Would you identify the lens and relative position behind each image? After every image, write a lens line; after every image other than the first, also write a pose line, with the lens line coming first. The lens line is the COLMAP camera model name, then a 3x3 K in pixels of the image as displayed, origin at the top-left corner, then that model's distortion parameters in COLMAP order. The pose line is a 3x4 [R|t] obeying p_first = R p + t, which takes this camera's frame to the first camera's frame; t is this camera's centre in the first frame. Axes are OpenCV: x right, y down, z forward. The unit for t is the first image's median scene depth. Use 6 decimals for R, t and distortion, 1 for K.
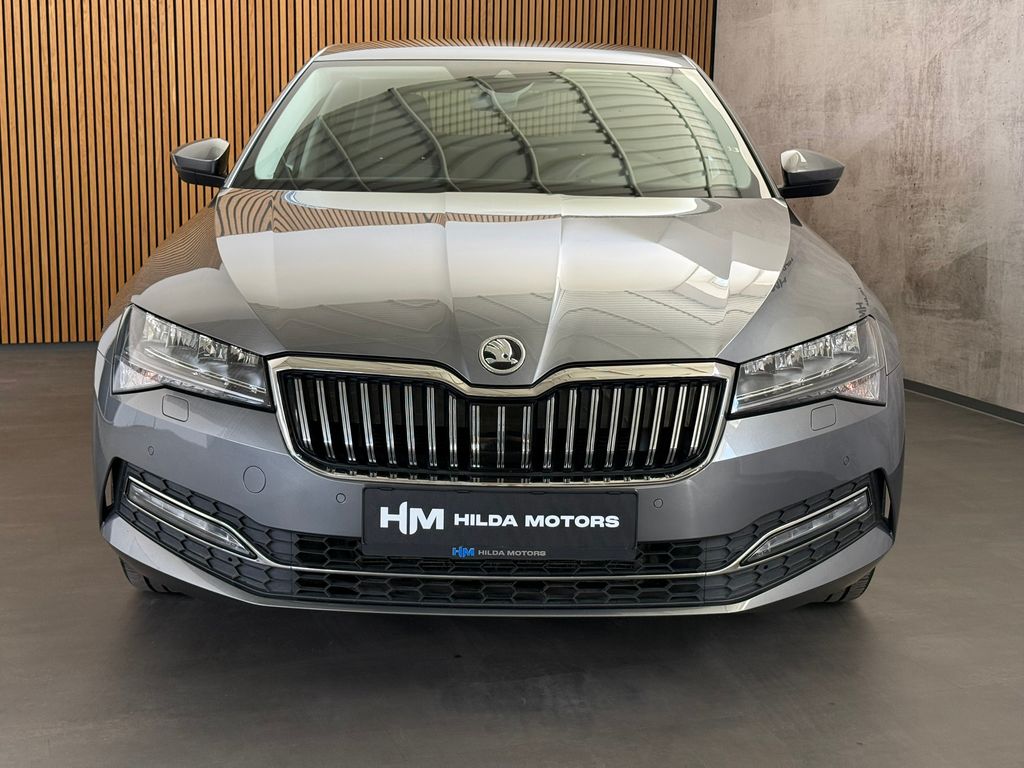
lens RADIAL K [[1404.2, 0, 512.0], [0, 1404.2, 384.0], [0, 0, 1]] dist [0.011756, 0.011503]
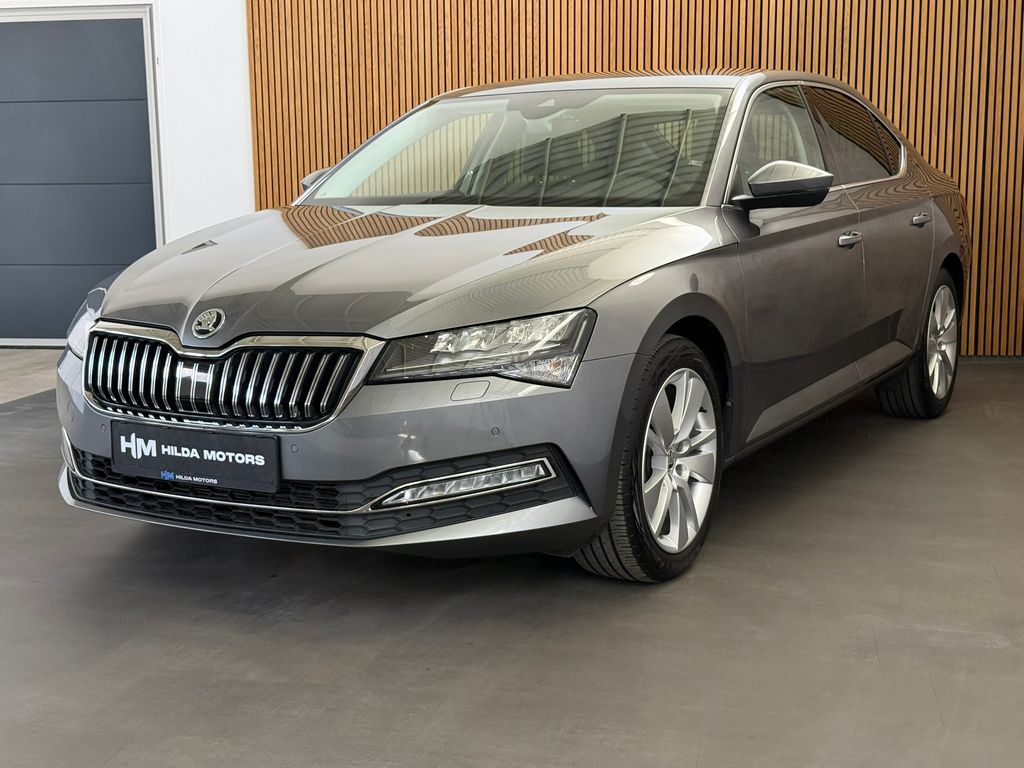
lens RADIAL K [[1404.2, 0, 512.0], [0, 1404.2, 384.0], [0, 0, 1]] dist [0.011756, 0.011503]
pose [[0.887918, 0.051671, -0.457090, 0.828238], [-0.057908, 0.998322, 0.000364, 0.017583], [0.456342, 0.026146, 0.889420, -0.000500]]
